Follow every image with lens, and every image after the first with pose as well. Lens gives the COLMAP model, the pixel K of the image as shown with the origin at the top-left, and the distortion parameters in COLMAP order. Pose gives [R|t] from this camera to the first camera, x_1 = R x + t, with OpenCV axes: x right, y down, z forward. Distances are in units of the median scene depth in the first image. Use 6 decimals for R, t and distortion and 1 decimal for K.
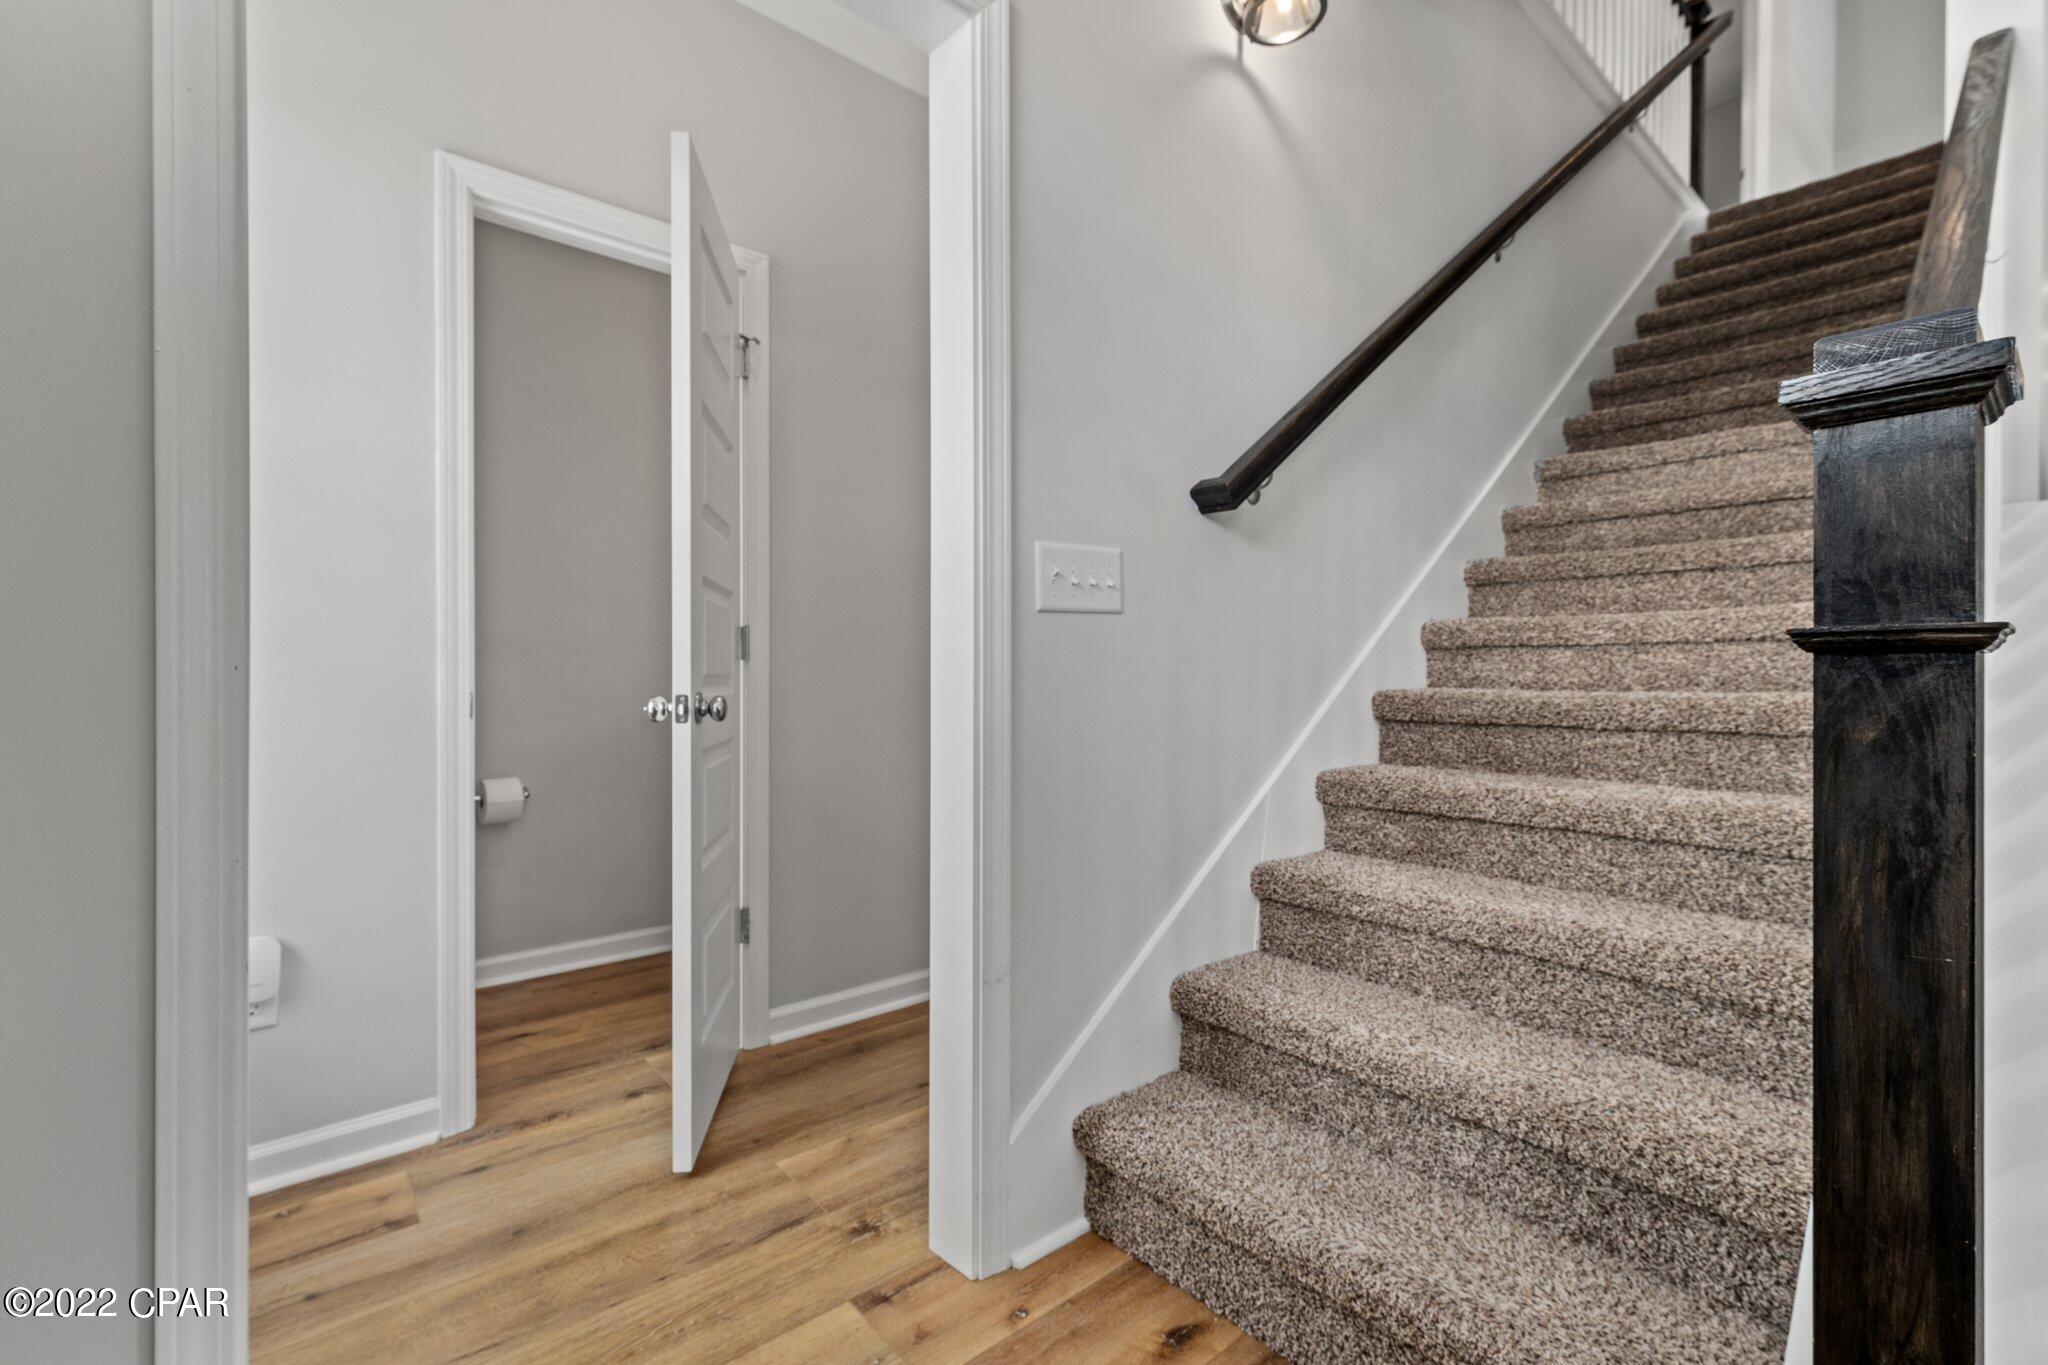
lens RADIAL K [[897.1, 0, 1030.0], [0, 897.1, 684.5], [0, 0, 1]] dist [-0.001530, -0.002002]
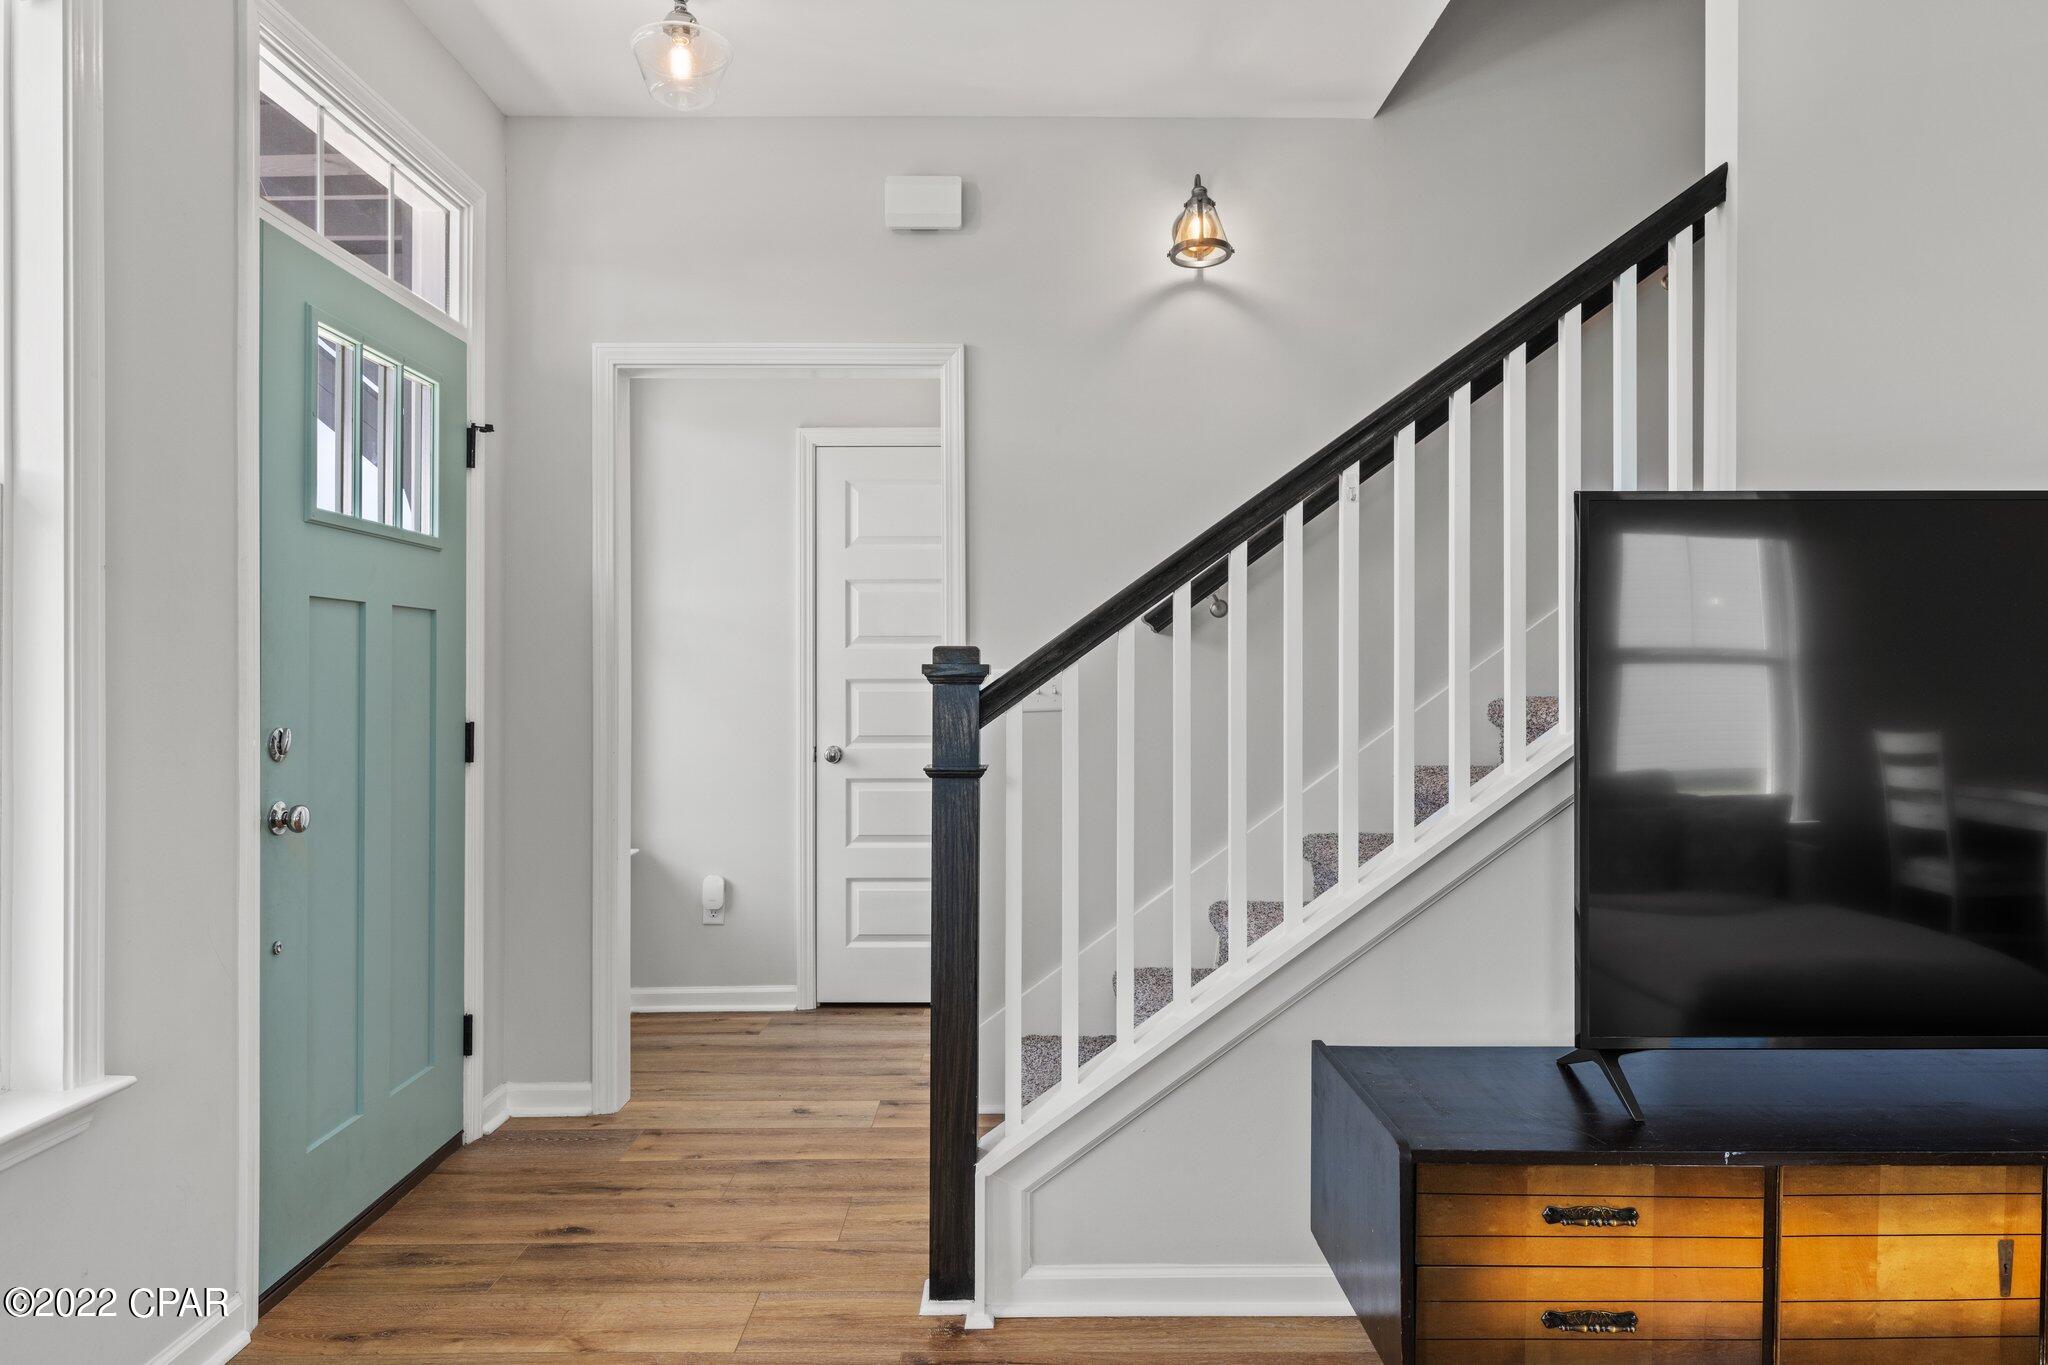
lens RADIAL K [[1256.3, 0, 1022.2], [0, 1256.3, 684.3], [0, 0, 1]] dist [0.002776, 0.003232]
pose [[0.765955, 0.000090, -0.642894, 1.475760], [-0.004067, 0.999981, -0.004706, -0.121210], [0.642881, 0.006220, 0.765941, -0.679693]]
